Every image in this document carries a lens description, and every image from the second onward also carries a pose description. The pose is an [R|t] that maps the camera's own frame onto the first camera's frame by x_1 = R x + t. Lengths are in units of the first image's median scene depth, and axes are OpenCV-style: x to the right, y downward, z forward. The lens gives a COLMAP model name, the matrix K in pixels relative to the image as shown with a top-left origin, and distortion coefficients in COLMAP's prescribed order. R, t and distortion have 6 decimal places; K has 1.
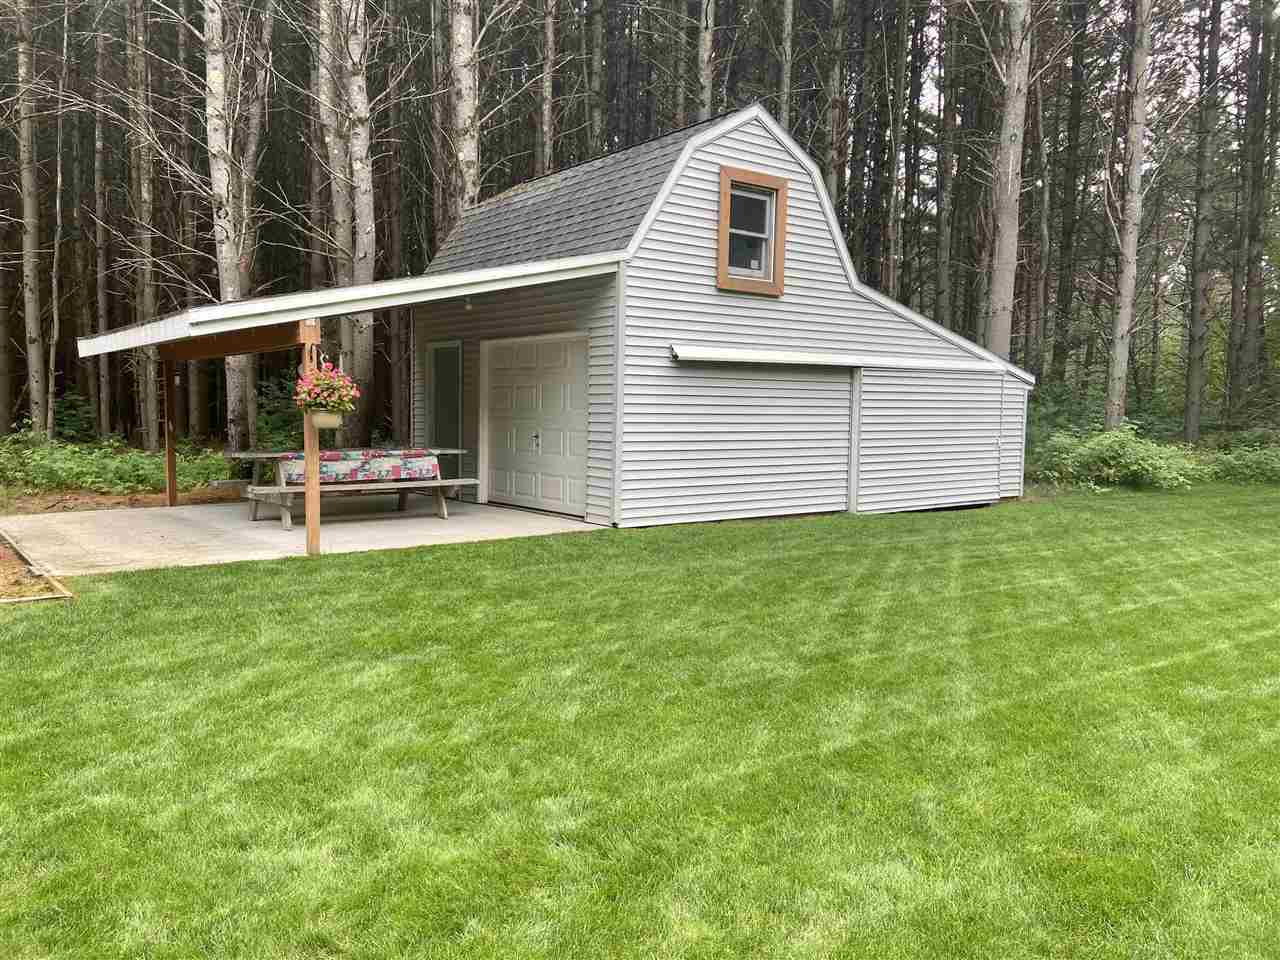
lens RADIAL K [[972.8, 0, 640.0], [0, 972.8, 480.0], [0, 0, 1]] dist [-0.000105, 0.000088]
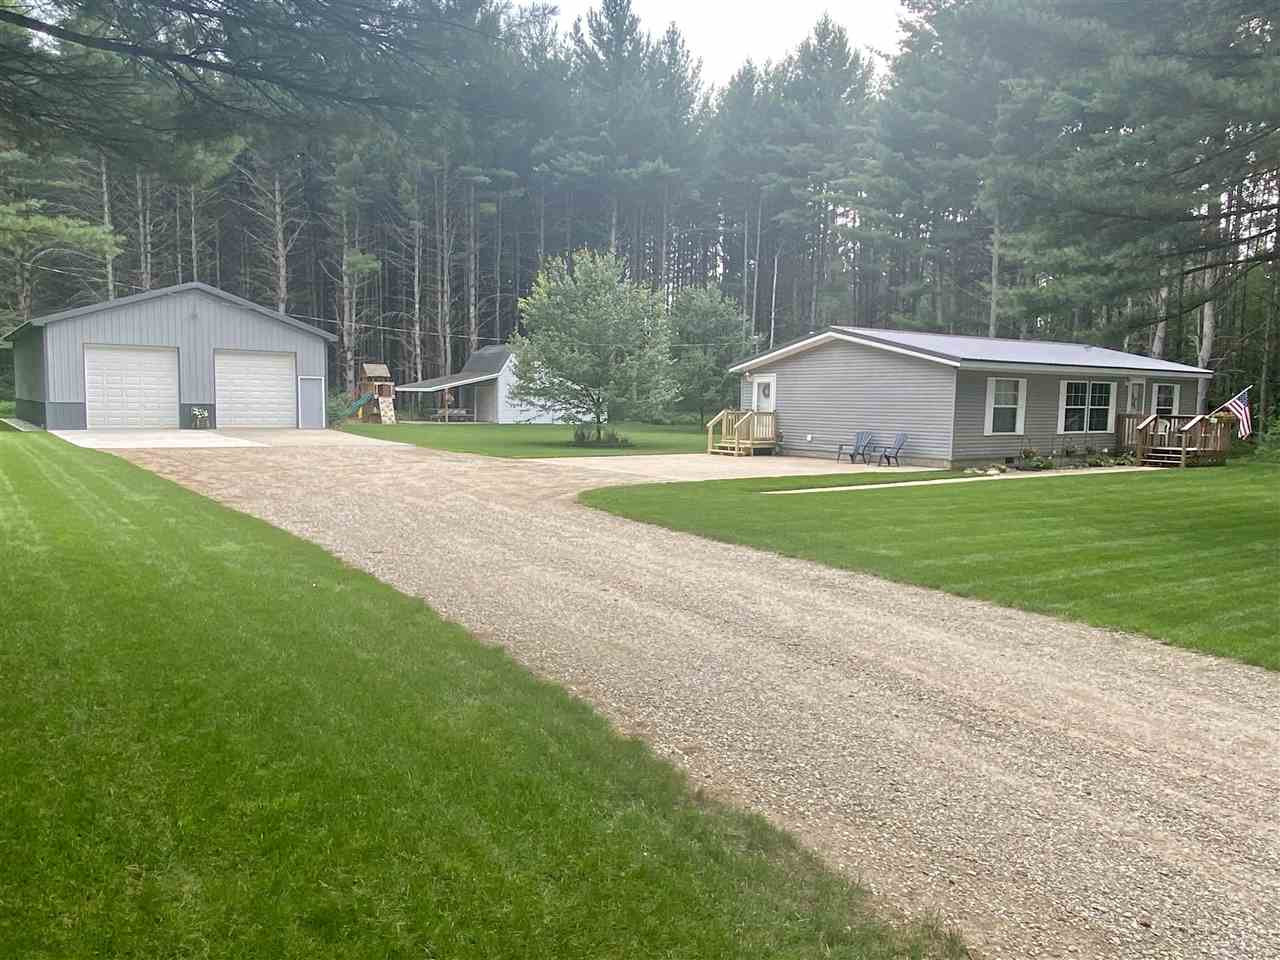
lens RADIAL K [[942.0, 0, 640.0], [0, 942.0, 480.0], [0, 0, 1]] dist [0.077413, -0.180792]
pose [[0.999641, 0.009872, -0.024928, 0.736774], [-0.009515, 0.999852, 0.014367, 0.227950], [0.025066, -0.014125, 0.999586, -3.482171]]
